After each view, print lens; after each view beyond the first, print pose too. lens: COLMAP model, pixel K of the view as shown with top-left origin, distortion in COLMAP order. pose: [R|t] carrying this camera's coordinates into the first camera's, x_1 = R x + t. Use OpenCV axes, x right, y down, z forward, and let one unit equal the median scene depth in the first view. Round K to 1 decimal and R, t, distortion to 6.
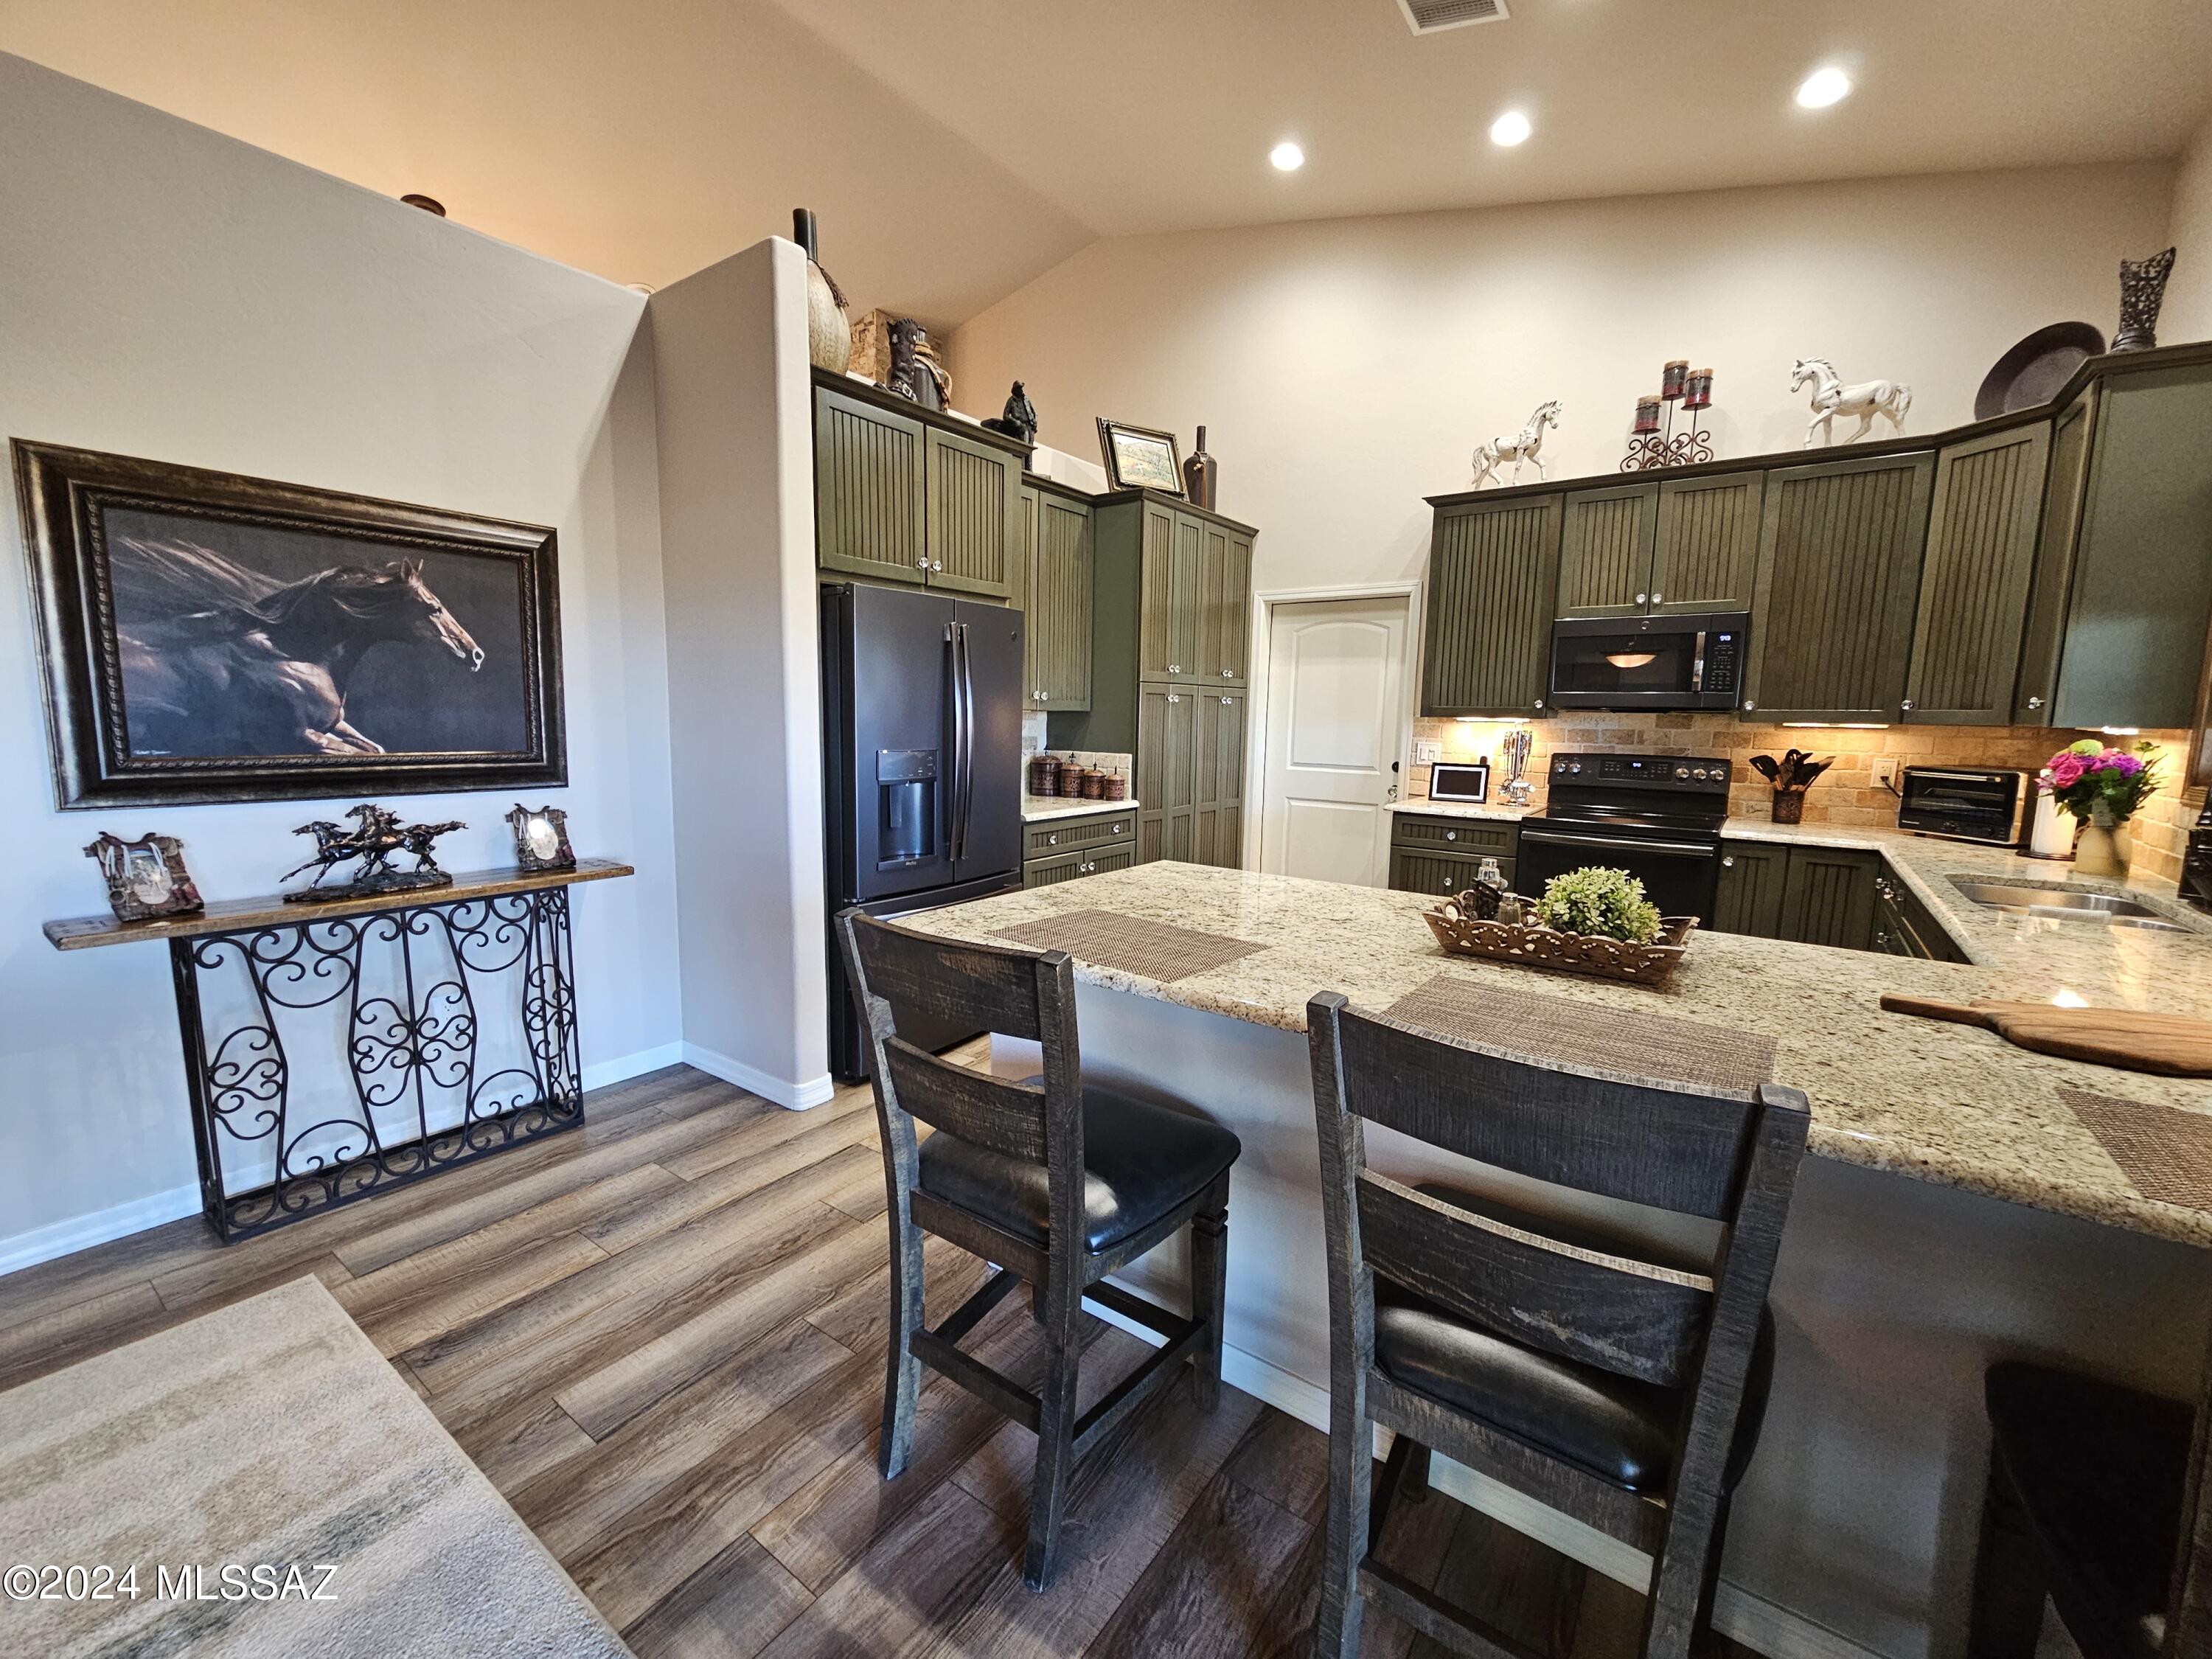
lens RADIAL K [[914.3, 0, 1084.1], [0, 914.3, 828.8], [0, 0, 1]] dist [0.000188, 0.000046]
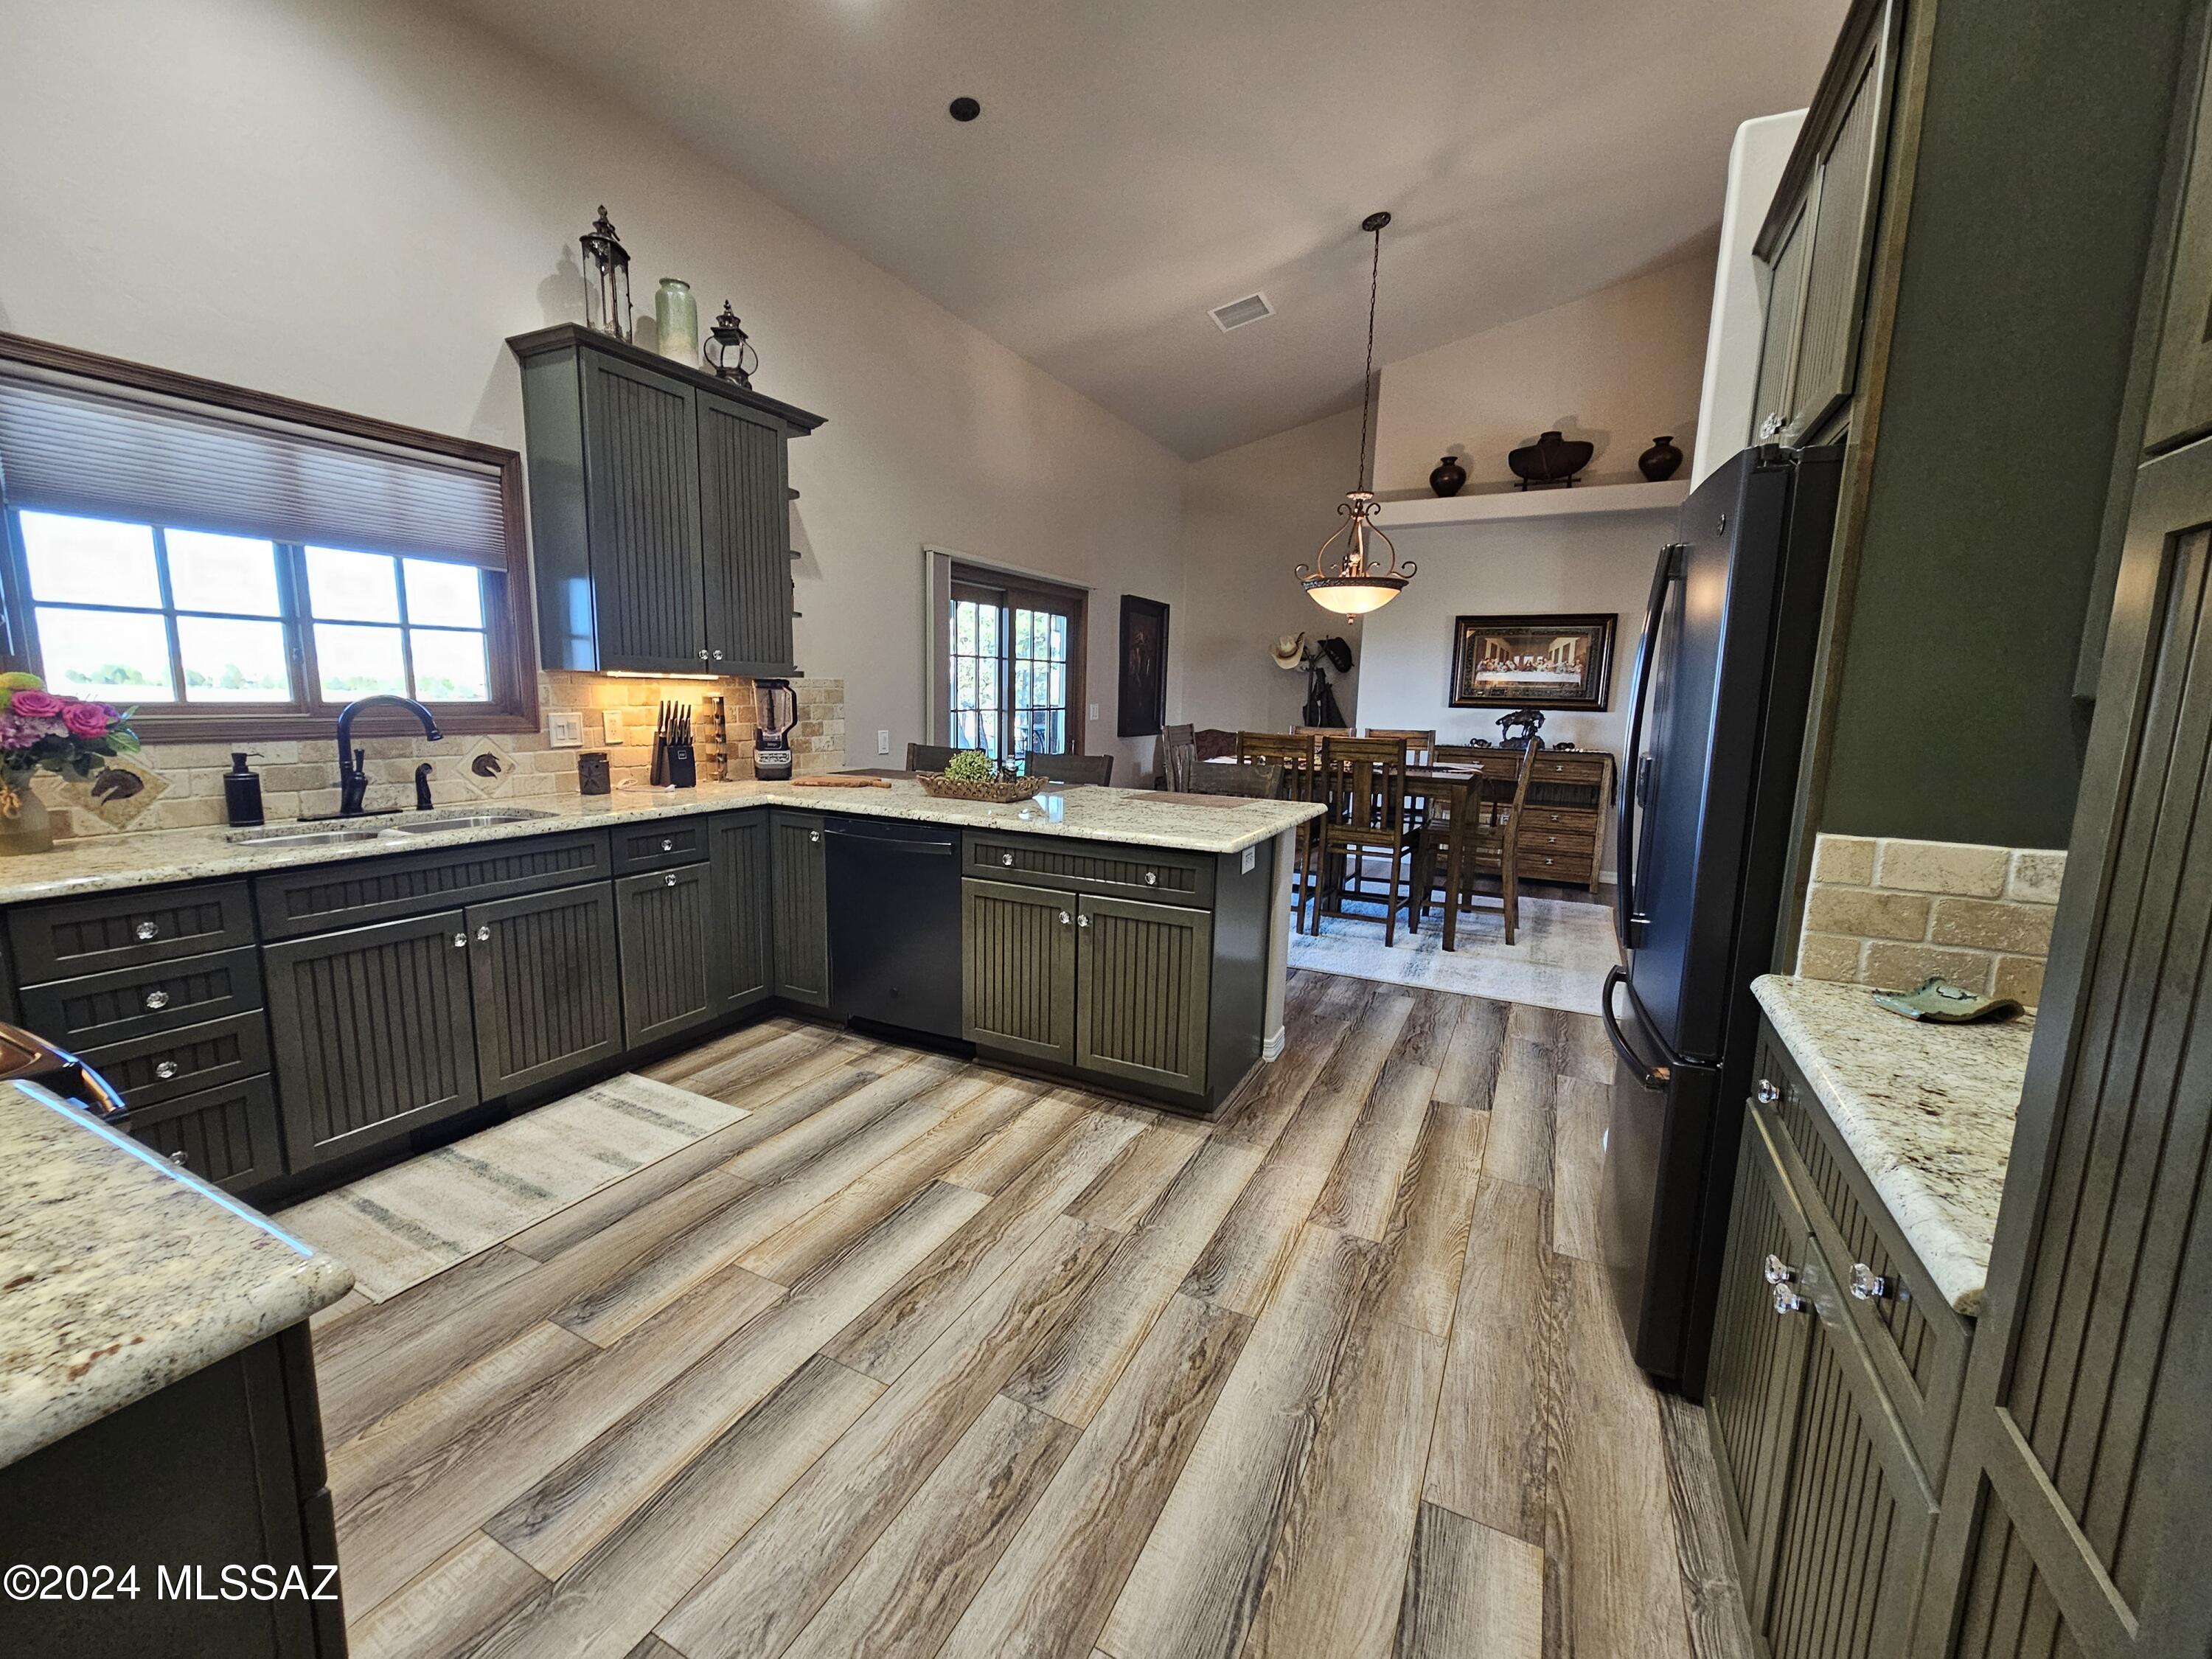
lens RADIAL K [[914.3, 0, 1095.5], [0, 914.3, 835.9], [0, 0, 1]] dist [0.000188, 0.000046]
pose [[-0.984719, -0.009800, -0.173873, 0.273752], [-0.059083, 0.958001, 0.280614, -0.161767], [0.163820, 0.286598, -0.943941, 1.317881]]
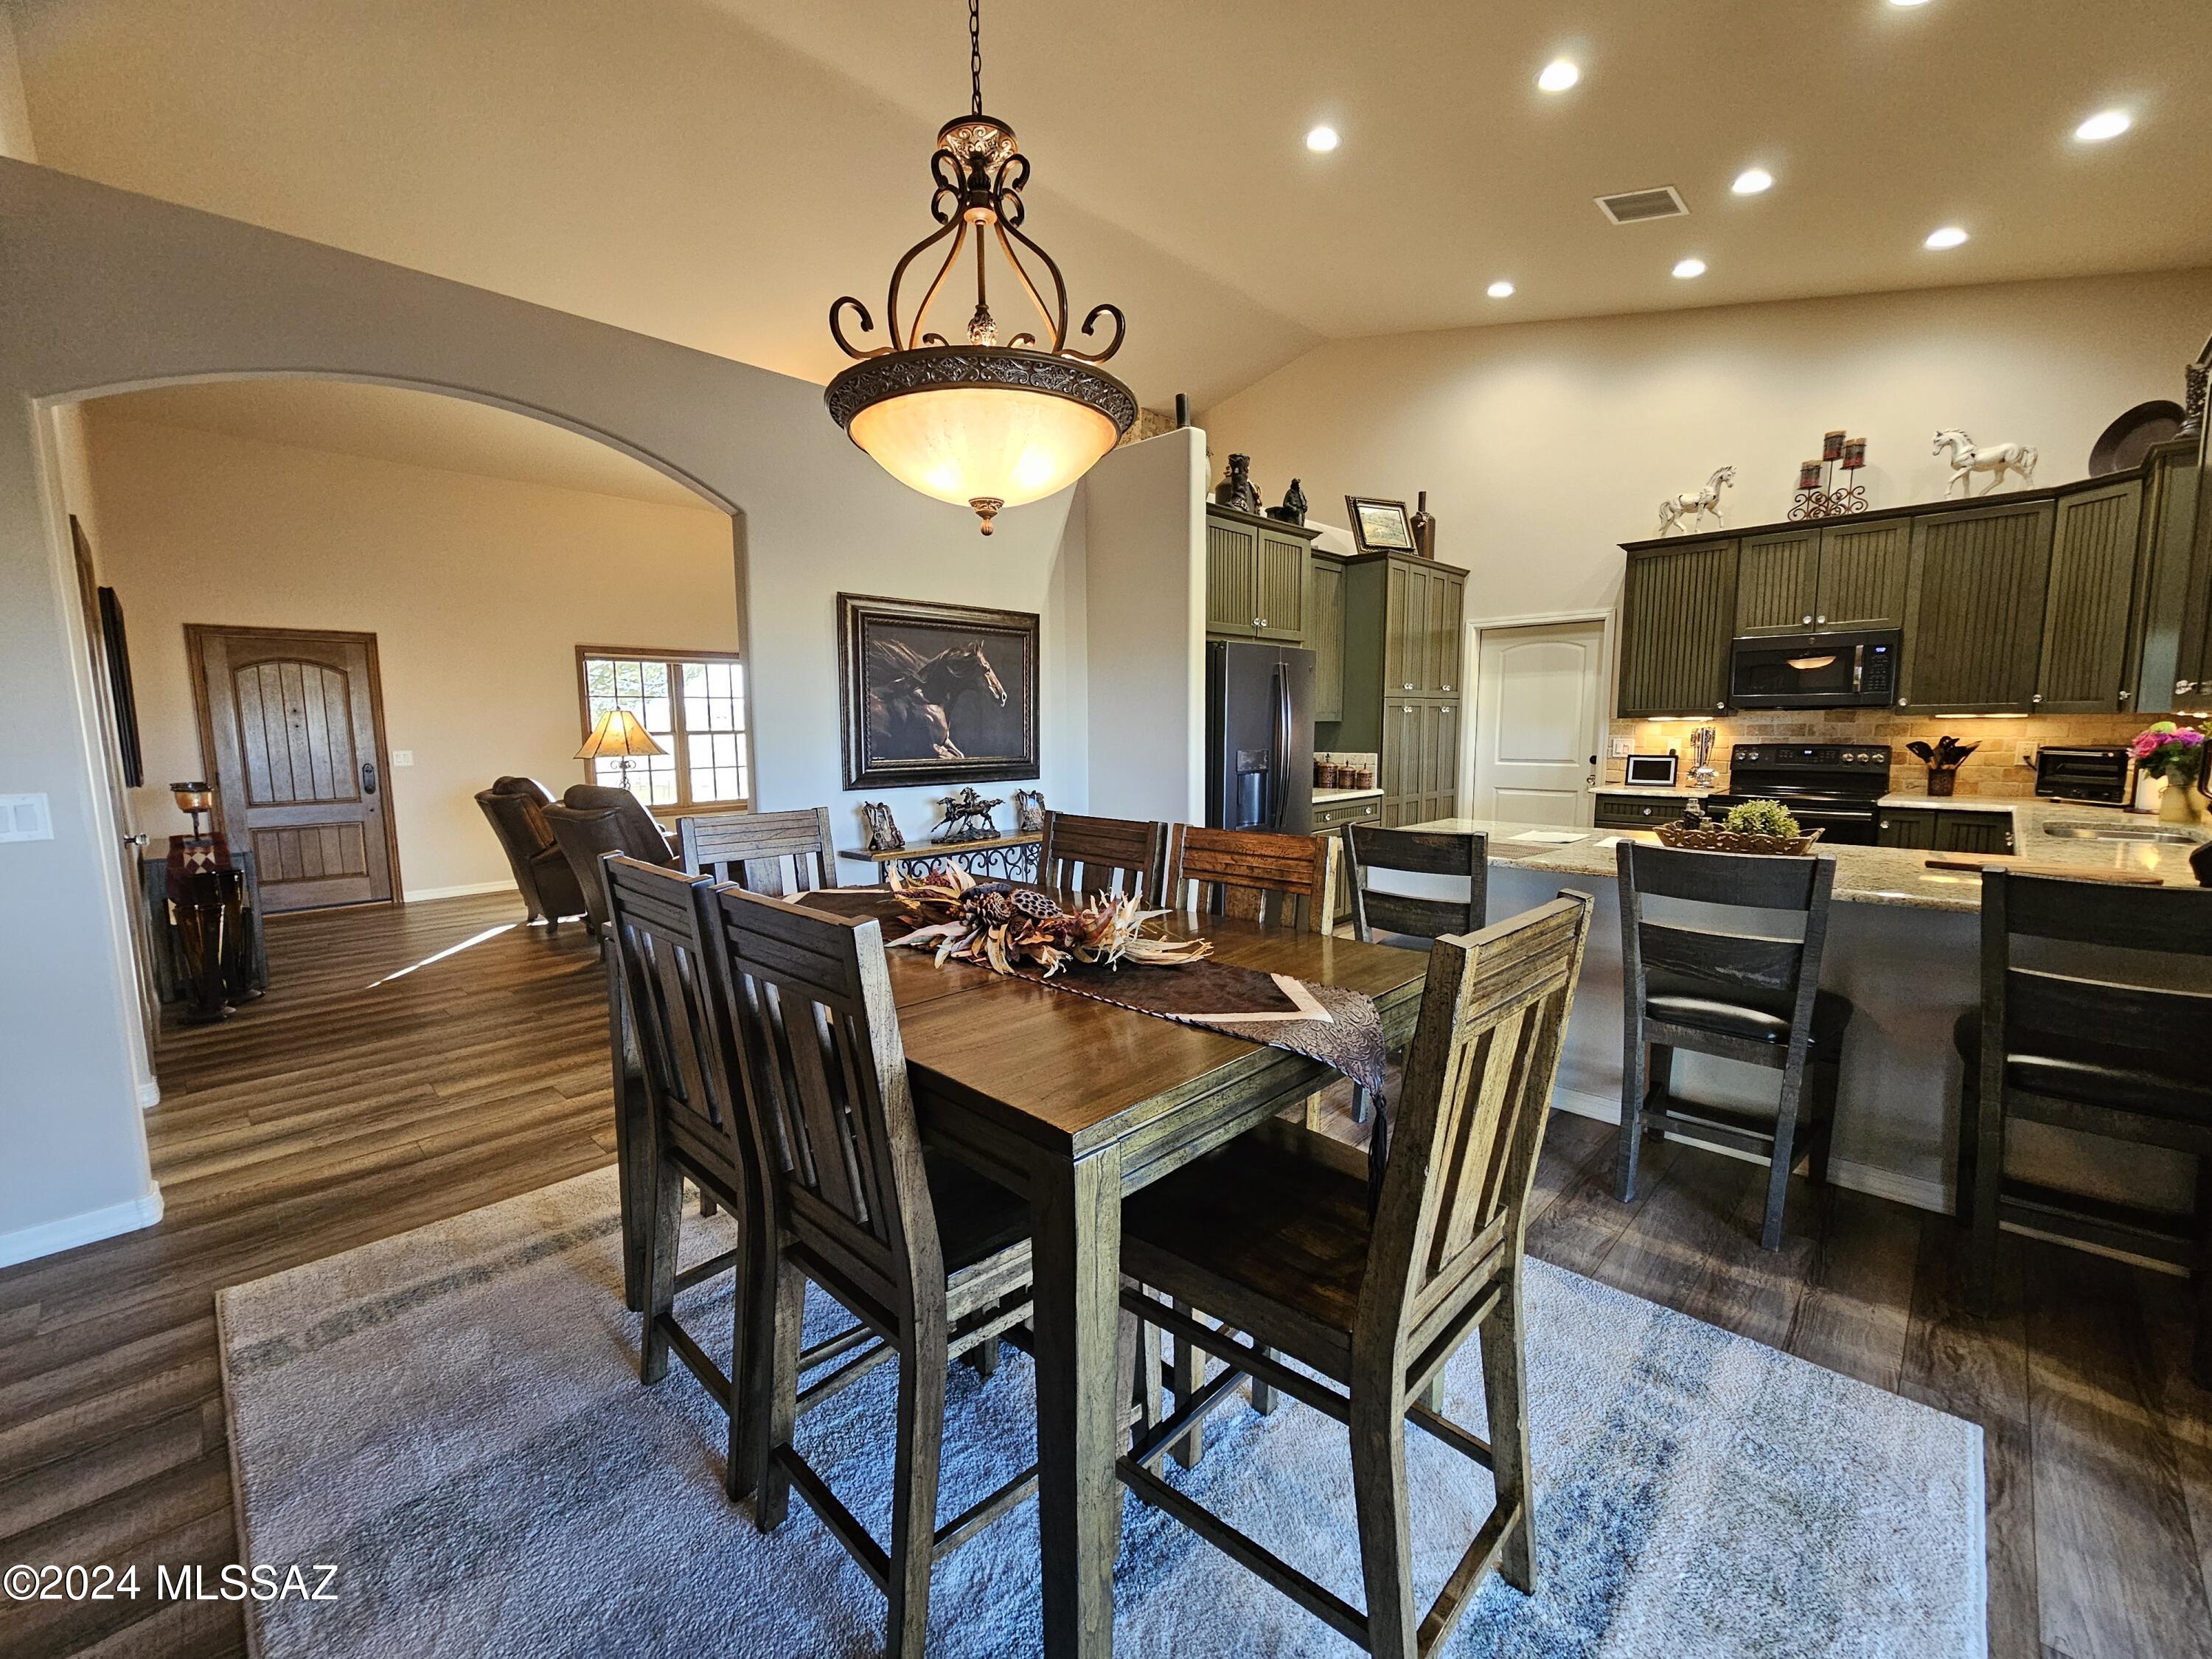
lens RADIAL K [[914.3, 0, 1084.5], [0, 914.3, 829.3], [0, 0, 1]] dist [0.000188, 0.000046]
pose [[0.989213, -0.010261, -0.146127, -0.204181], [0.008338, 0.999870, -0.013770, 0.047871], [0.146249, 0.012403, 0.989170, -0.405266]]
